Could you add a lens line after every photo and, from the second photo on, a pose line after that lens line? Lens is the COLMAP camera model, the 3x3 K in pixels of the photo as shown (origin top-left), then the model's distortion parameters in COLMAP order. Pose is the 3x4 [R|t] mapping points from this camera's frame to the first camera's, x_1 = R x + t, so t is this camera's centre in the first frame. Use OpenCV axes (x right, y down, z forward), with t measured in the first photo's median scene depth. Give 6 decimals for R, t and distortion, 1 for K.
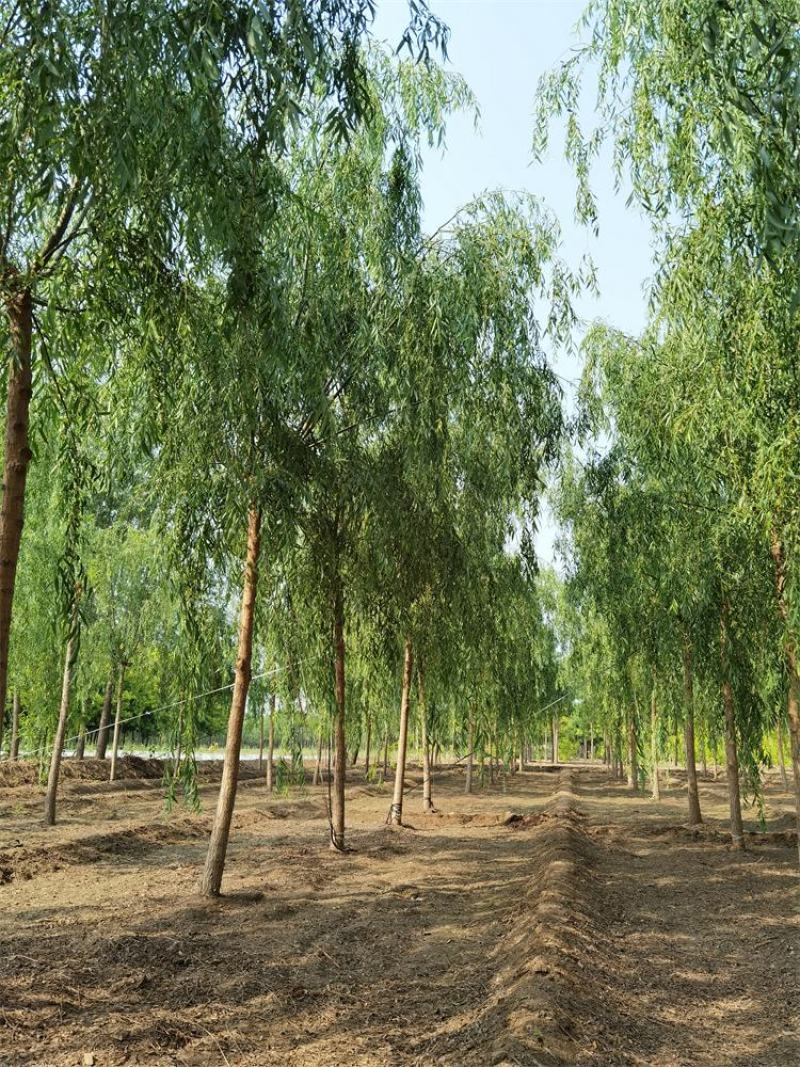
lens RADIAL K [[854.8, 0, 400.0], [0, 854.8, 533.5], [0, 0, 1]] dist [0.049557, -0.049028]
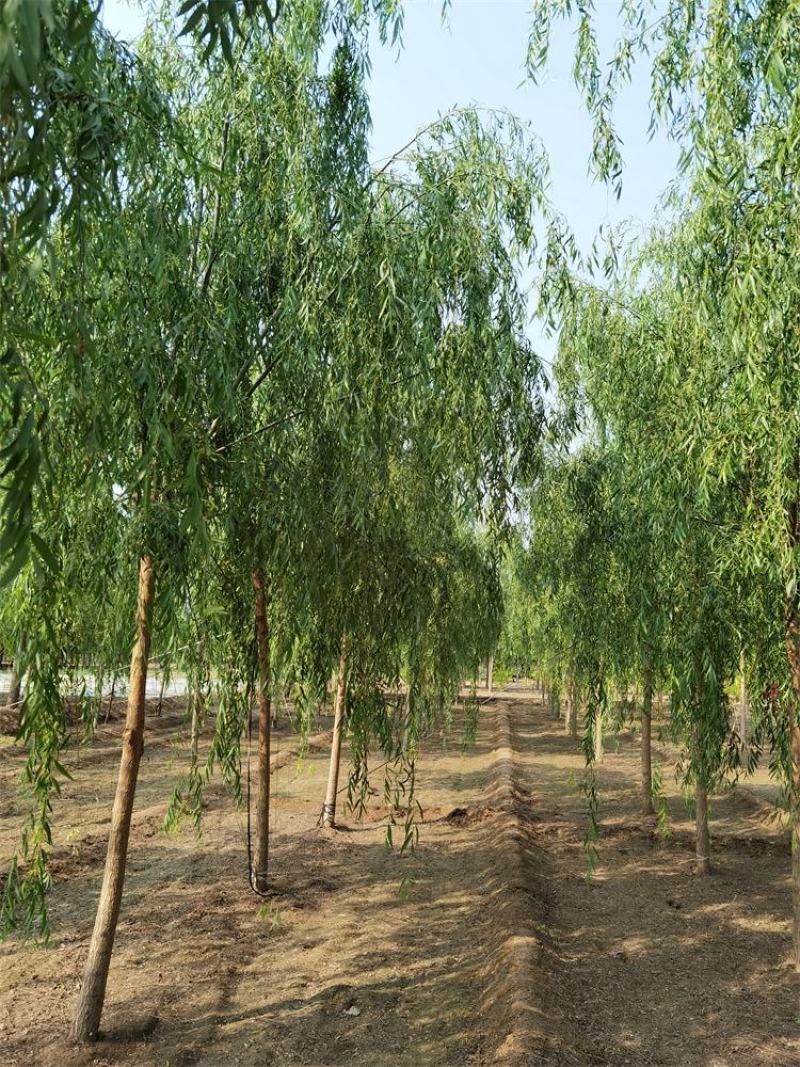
lens RADIAL K [[845.2, 0, 400.0], [0, 845.2, 533.5], [0, 0, 1]] dist [-0.001654, -0.034208]
pose [[0.996994, 0.012965, 0.076384, -0.001765], [-0.022047, 0.992615, 0.119285, -0.110809], [-0.074274, -0.120610, 0.989917, 0.215340]]
